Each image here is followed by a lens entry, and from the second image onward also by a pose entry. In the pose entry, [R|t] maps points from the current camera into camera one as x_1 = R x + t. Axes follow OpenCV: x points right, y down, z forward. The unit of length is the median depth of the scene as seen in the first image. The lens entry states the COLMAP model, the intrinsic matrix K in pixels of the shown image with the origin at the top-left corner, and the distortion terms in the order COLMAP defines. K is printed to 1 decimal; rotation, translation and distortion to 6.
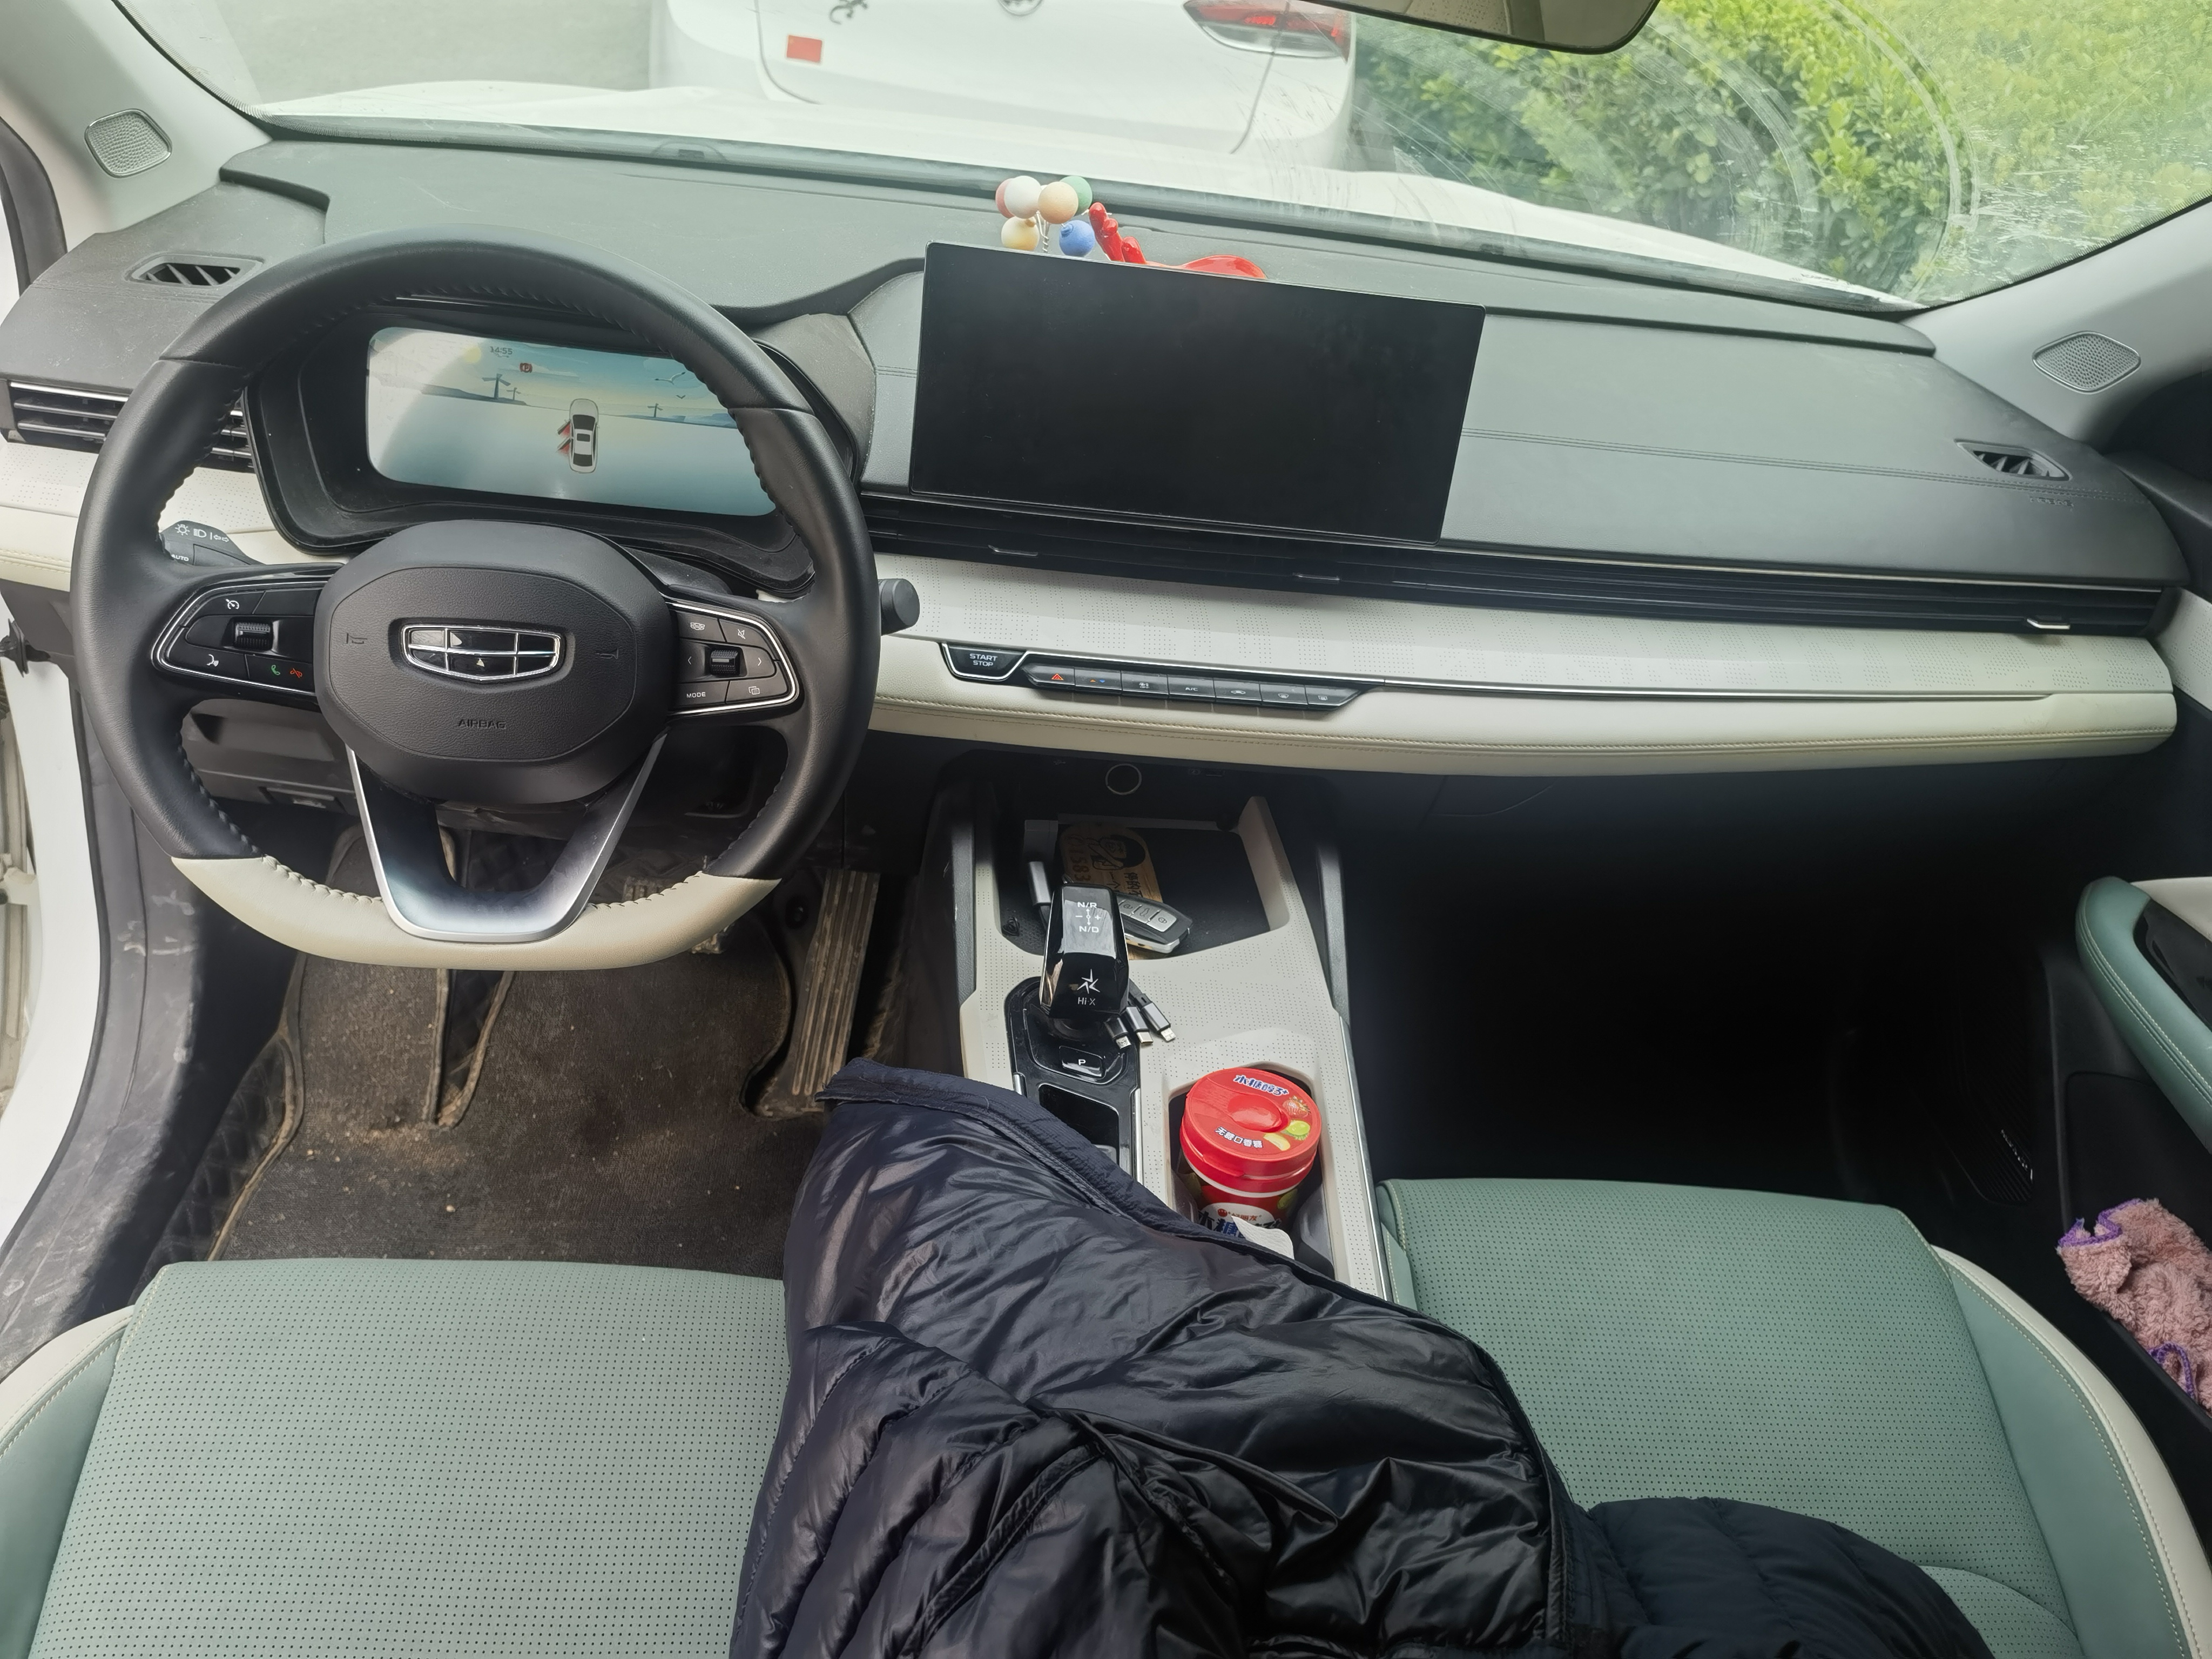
lens RADIAL K [[1695.6, 0, 1108.2], [0, 1695.6, 832.1], [0, 0, 1]] dist [0.077688, 0.007371]
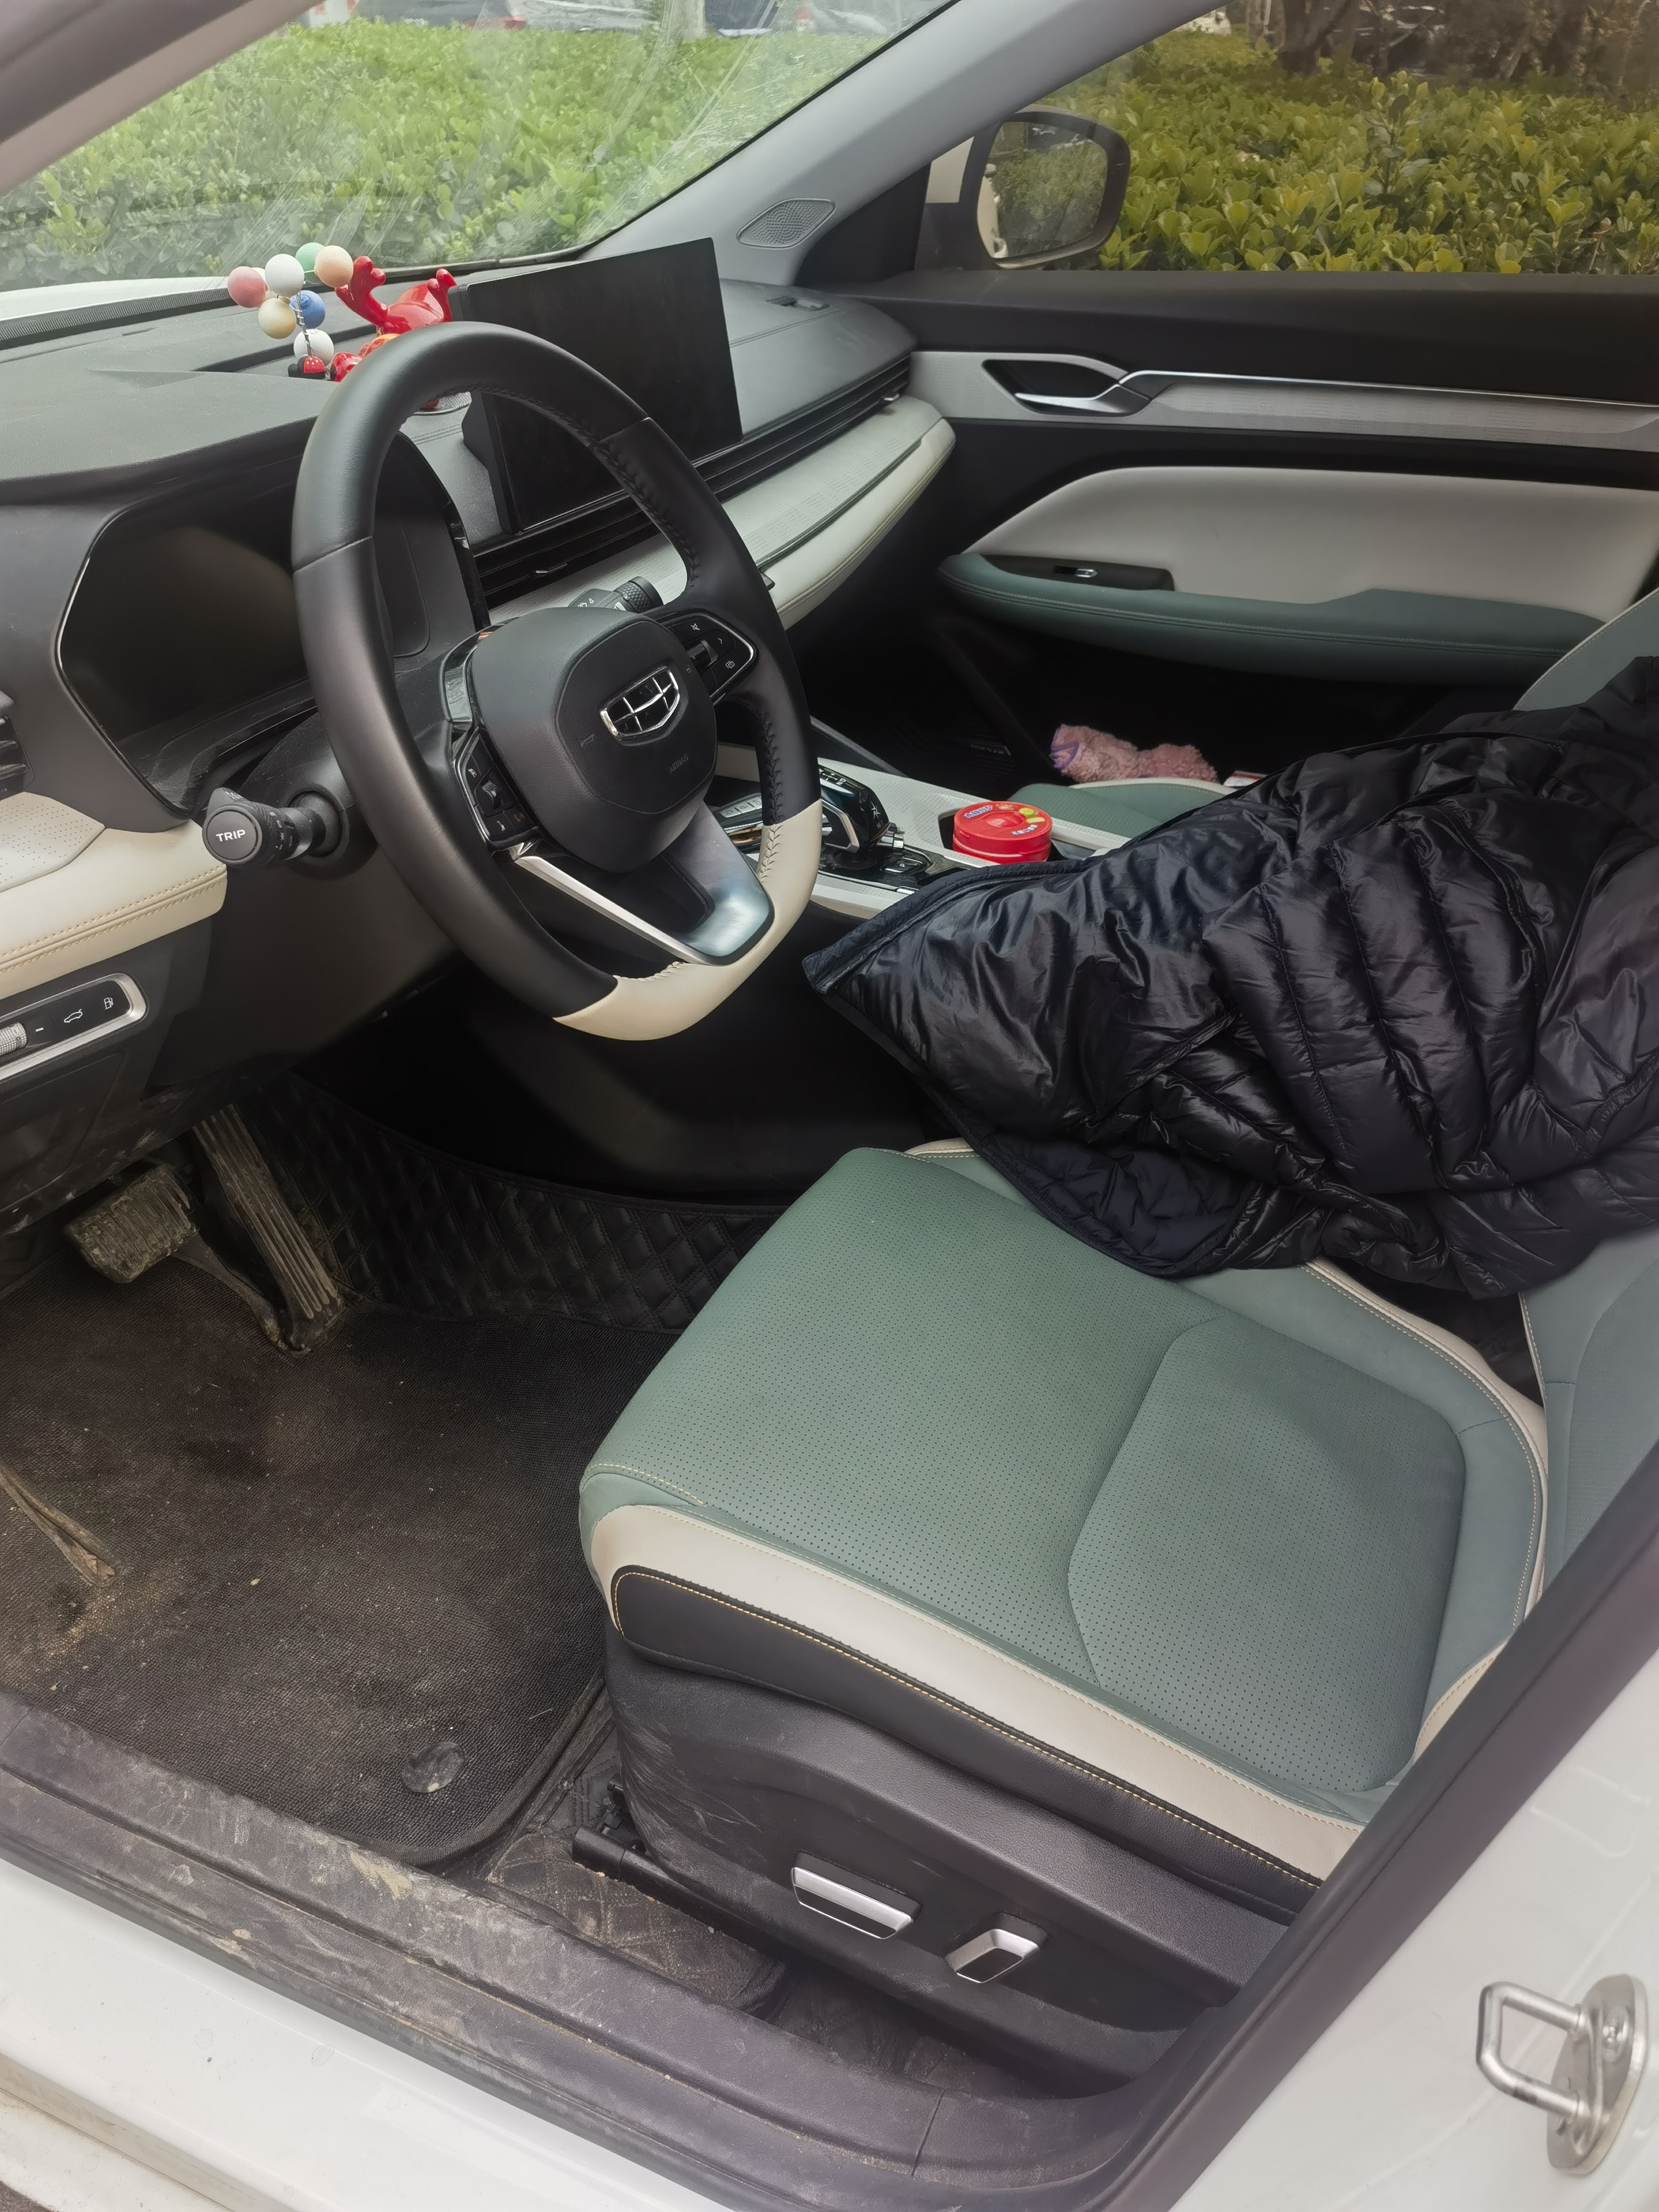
lens RADIAL K [[1695.6, 0, 836.8], [0, 1695.6, 1107.7], [0, 0, 1]] dist [0.077688, 0.007371]
pose [[0.472663, -0.571935, 0.670432, -0.790953], [0.512752, 0.797229, 0.318608, -0.122507], [-0.716711, 0.193171, 0.670082, 0.152990]]
